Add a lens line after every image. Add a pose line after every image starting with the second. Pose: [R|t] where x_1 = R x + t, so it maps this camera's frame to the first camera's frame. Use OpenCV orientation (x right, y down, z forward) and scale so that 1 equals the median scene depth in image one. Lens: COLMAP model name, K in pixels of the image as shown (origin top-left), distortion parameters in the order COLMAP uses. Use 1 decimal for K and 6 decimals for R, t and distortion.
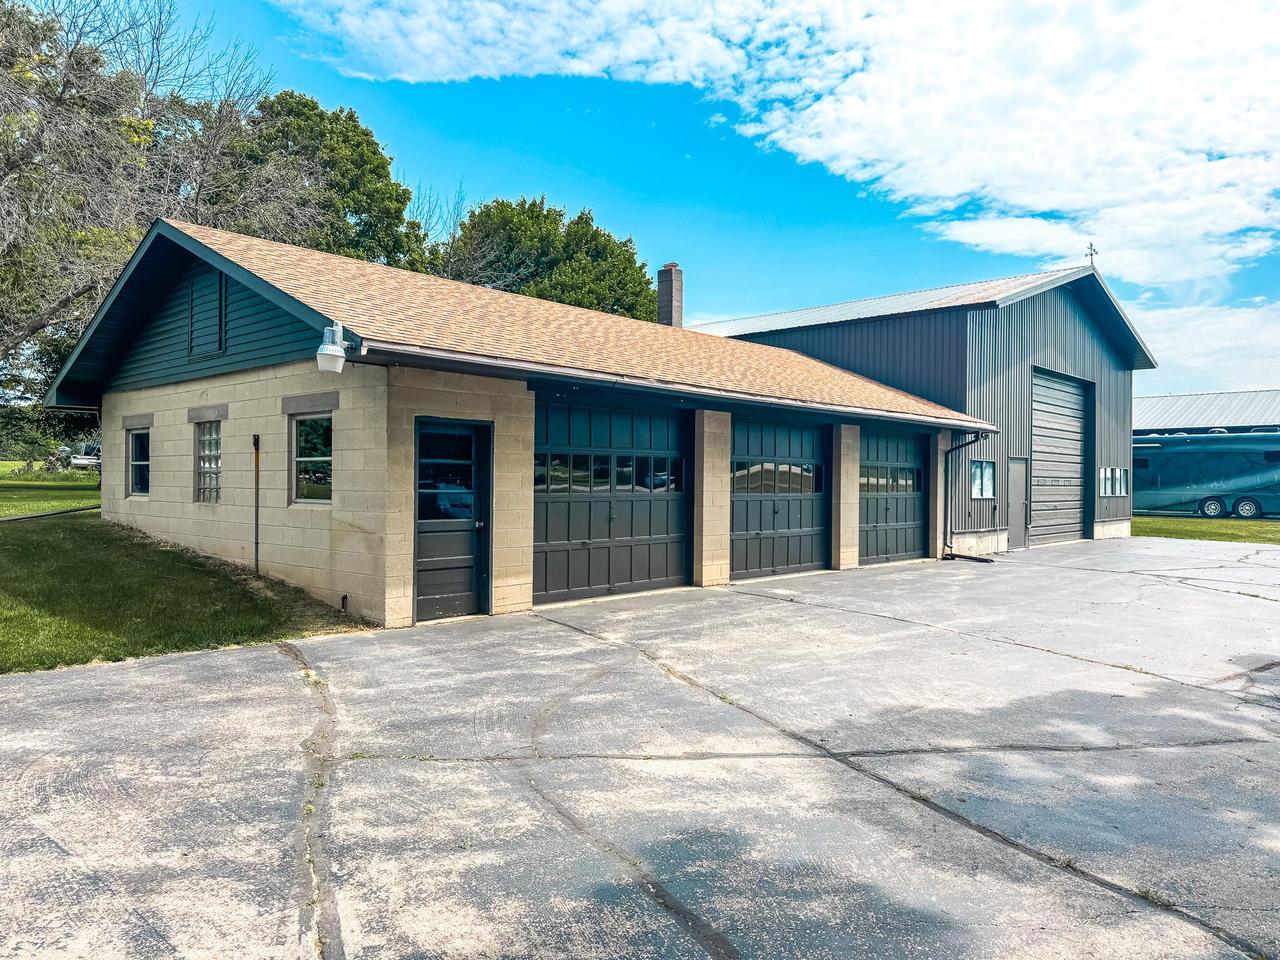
lens RADIAL K [[878.0, 0, 639.9], [0, 878.0, 474.3], [0, 0, 1]] dist [0.045261, -0.015854]
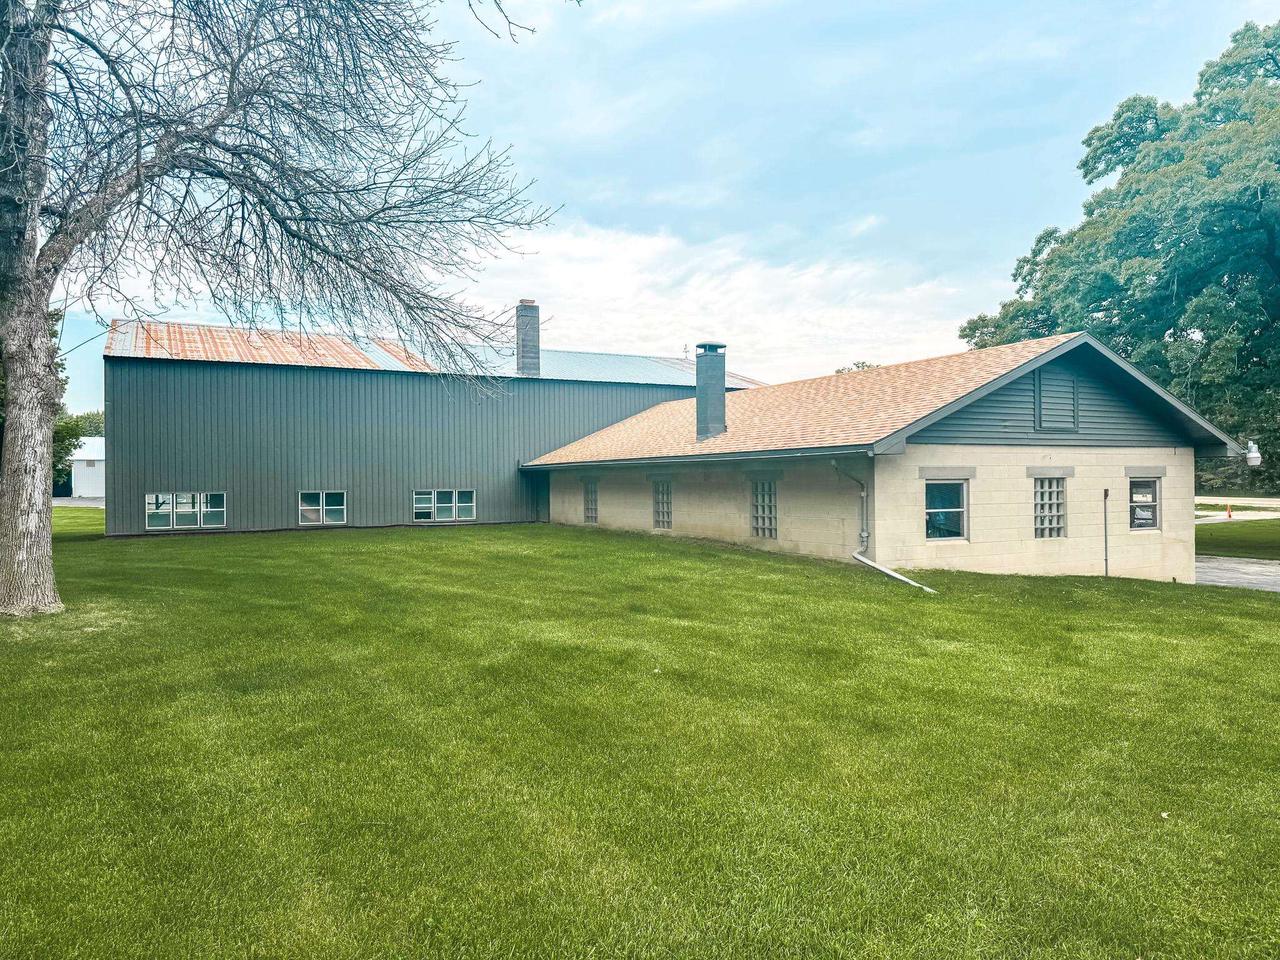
lens RADIAL K [[878.0, 0, 640.2], [0, 878.0, 482.0], [0, 0, 1]] dist [0.045261, -0.015854]
pose [[0.315463, -0.002672, 0.948934, -2.276142], [0.013954, 0.999901, -0.001824, -0.069770], [-0.948835, 0.013817, 0.315469, 1.361112]]
